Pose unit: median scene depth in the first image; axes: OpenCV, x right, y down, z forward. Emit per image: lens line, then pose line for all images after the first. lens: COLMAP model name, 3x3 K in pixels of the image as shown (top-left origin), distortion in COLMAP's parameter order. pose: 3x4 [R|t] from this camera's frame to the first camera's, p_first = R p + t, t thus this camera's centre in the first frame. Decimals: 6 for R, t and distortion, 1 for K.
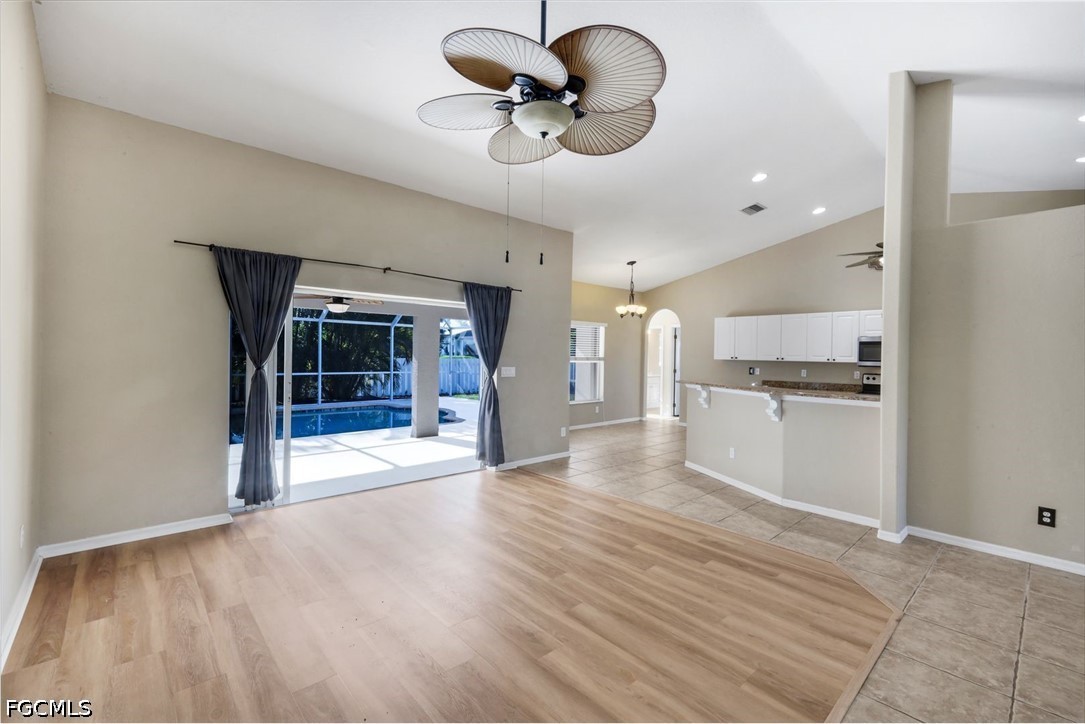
lens RADIAL K [[460.9, 0, 533.0], [0, 460.9, 366.6], [0, 0, 1]] dist [0.009358, -0.000102]
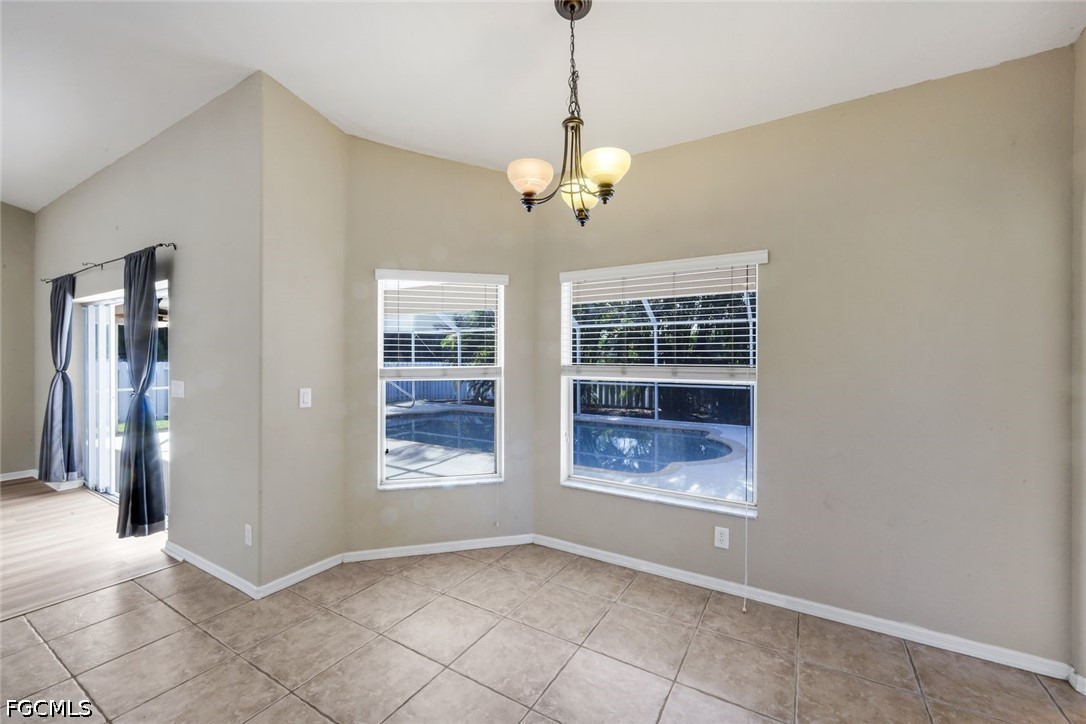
lens RADIAL K [[450.7, 0, 538.9], [0, 450.7, 360.3], [0, 0, 1]] dist [0.007100, 0.000348]
pose [[0.289330, -0.007412, -0.957201, 0.859583], [-0.026397, 0.999528, -0.015719, -0.037711], [0.956865, 0.029815, 0.288998, 1.745554]]
